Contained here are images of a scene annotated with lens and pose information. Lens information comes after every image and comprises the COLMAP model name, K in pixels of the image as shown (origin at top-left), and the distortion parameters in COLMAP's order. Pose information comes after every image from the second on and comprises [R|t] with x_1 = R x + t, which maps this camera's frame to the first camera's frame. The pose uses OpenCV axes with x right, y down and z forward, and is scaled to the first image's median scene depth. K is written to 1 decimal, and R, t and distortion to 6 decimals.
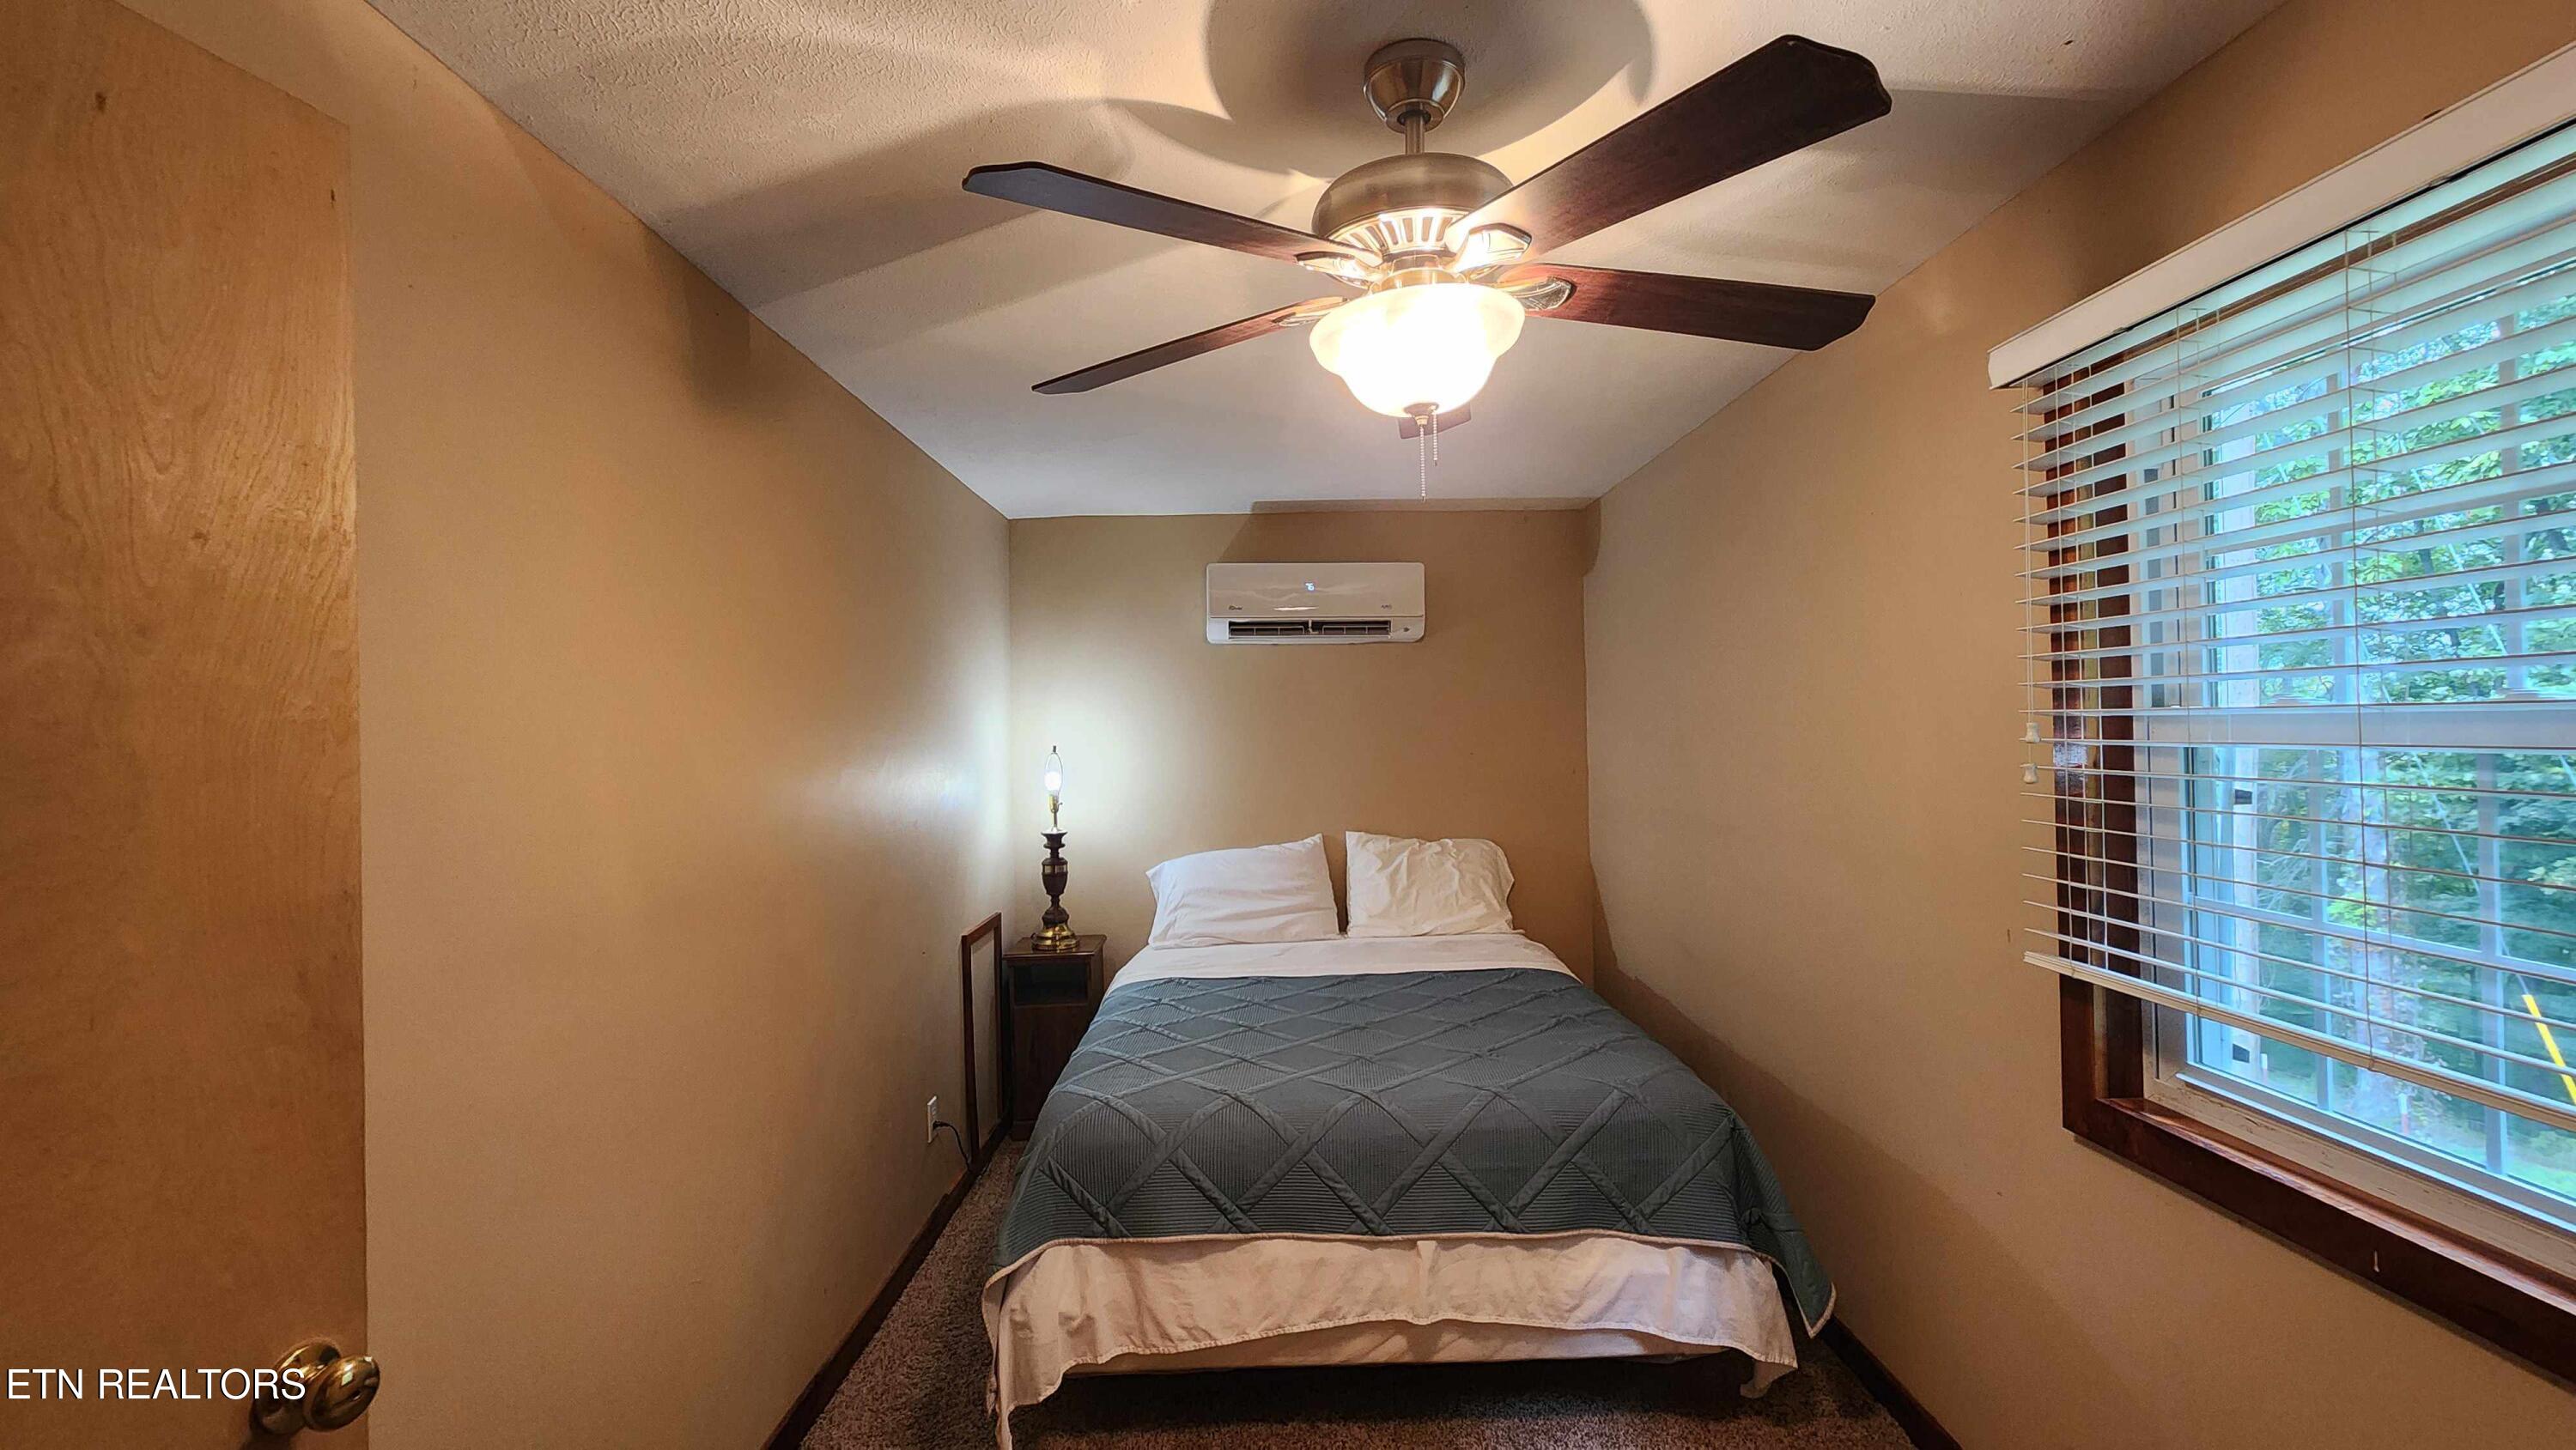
lens RADIAL K [[1064.8, 0, 1283.1], [0, 1064.8, 725.4], [0, 0, 1]] dist [-0.000716, 0.001536]
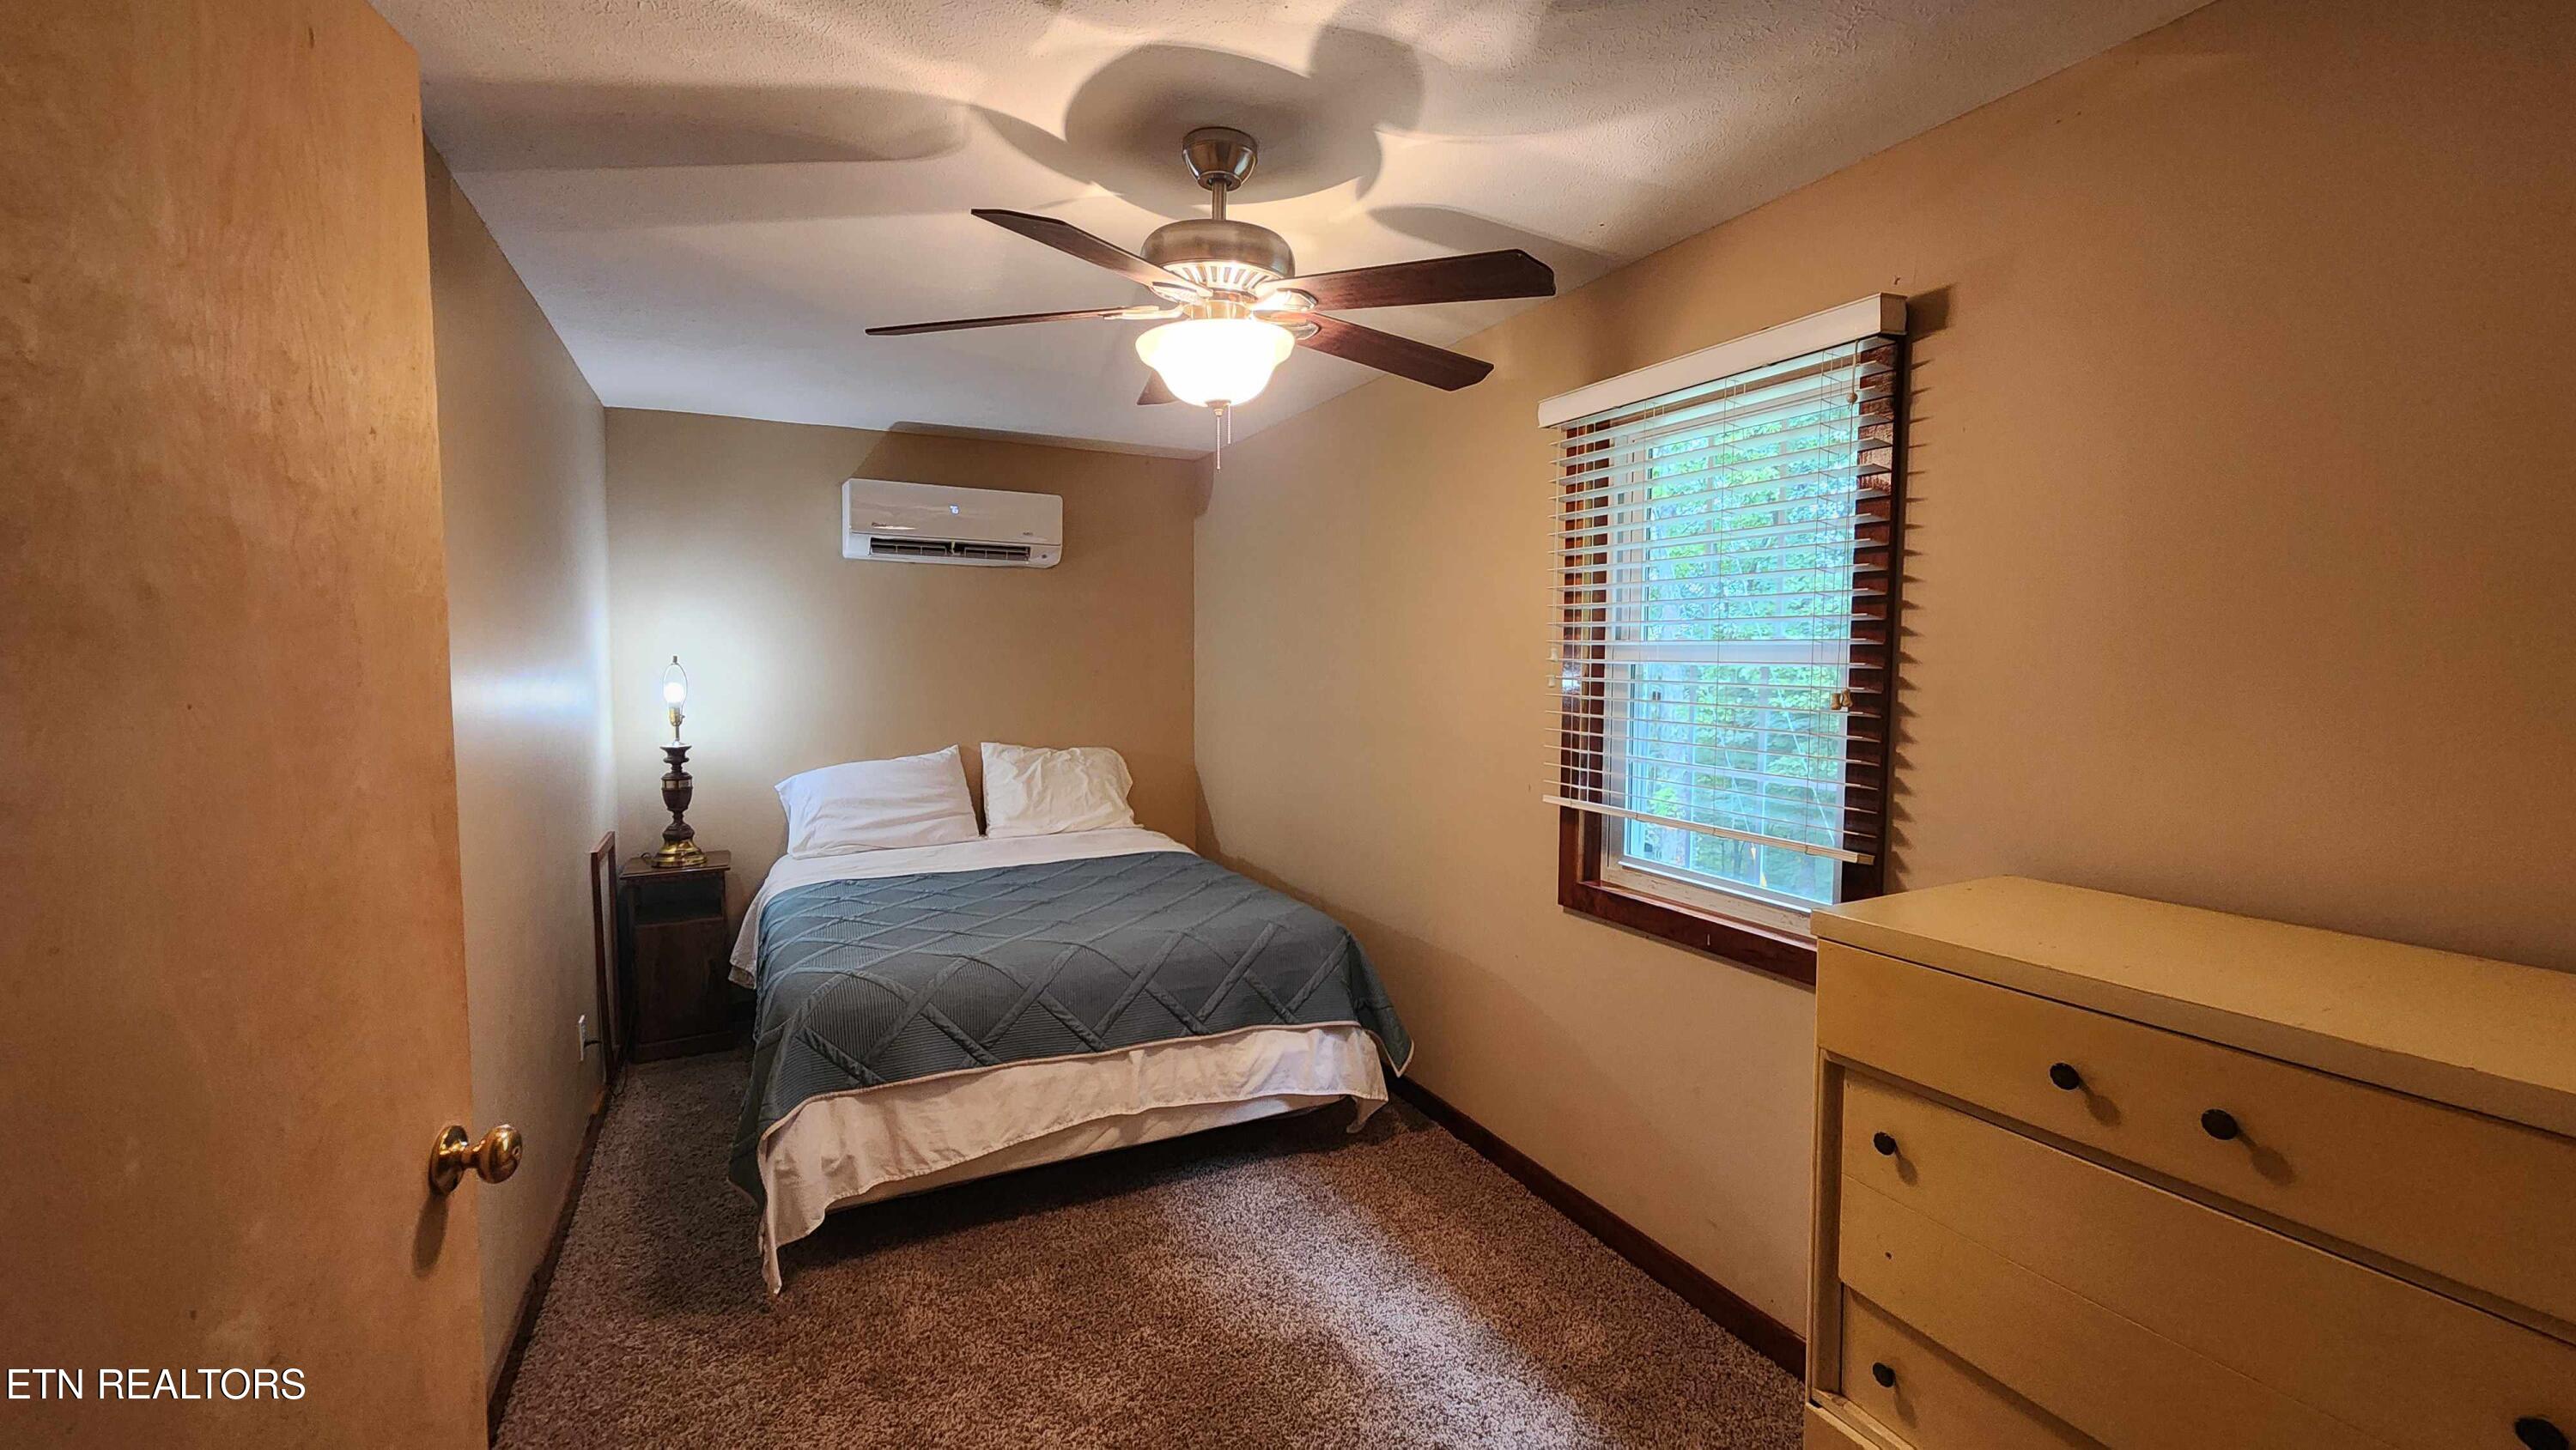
lens RADIAL K [[1064.8, 0, 1283.1], [0, 1064.8, 725.4], [0, 0, 1]] dist [-0.000716, 0.001536]
pose [[0.903008, -0.005418, 0.429589, -0.247243], [-0.023591, 0.997787, 0.062172, 0.016798], [-0.428975, -0.066277, 0.900882, -0.185192]]
